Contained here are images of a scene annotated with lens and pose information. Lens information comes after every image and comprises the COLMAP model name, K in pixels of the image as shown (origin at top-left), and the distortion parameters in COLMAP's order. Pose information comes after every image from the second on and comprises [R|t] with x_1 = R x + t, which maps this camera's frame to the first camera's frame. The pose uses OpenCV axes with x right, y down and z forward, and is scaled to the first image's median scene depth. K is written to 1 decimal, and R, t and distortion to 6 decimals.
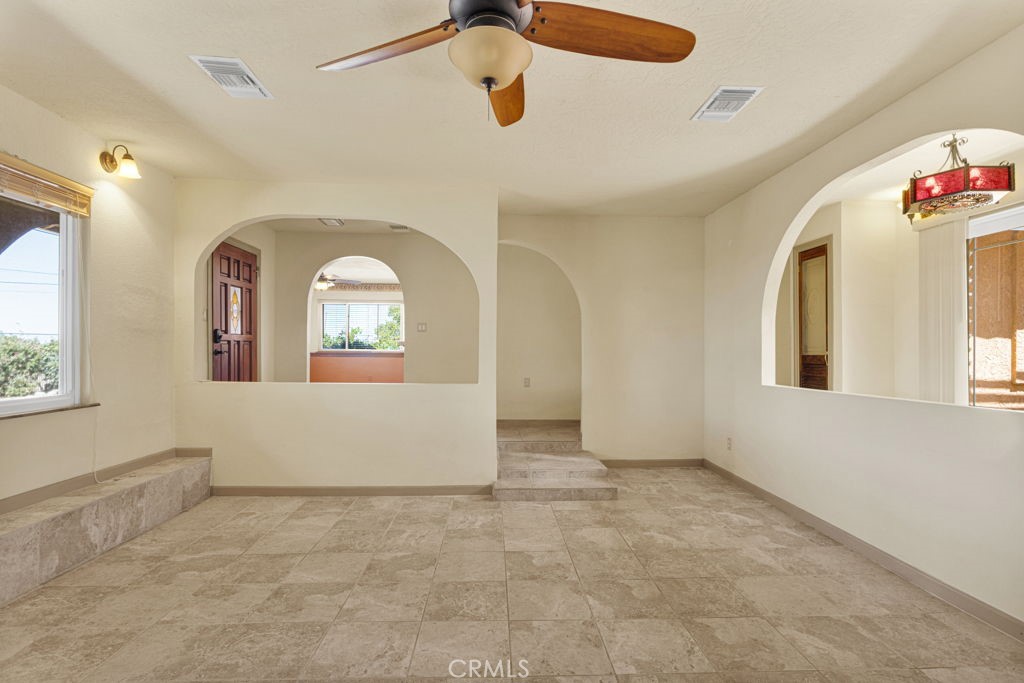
lens RADIAL K [[493.1, 0, 510.3], [0, 493.1, 351.9], [0, 0, 1]] dist [0.003145, 0.000681]
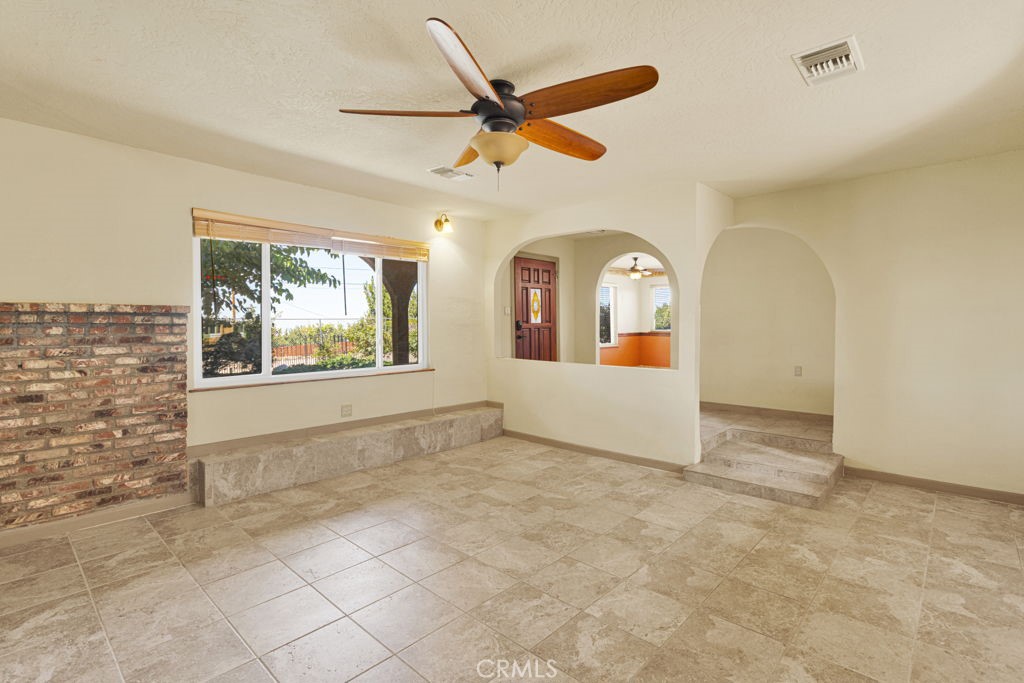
lens RADIAL K [[476.3, 0, 512.0], [0, 476.3, 341.5], [0, 0, 1]] dist [0.001523, 0.000325]
pose [[0.711002, 0.016282, -0.703002, 0.437415], [0.005597, 0.999569, 0.028811, -0.031627], [0.703168, -0.024420, 0.710604, 0.013984]]
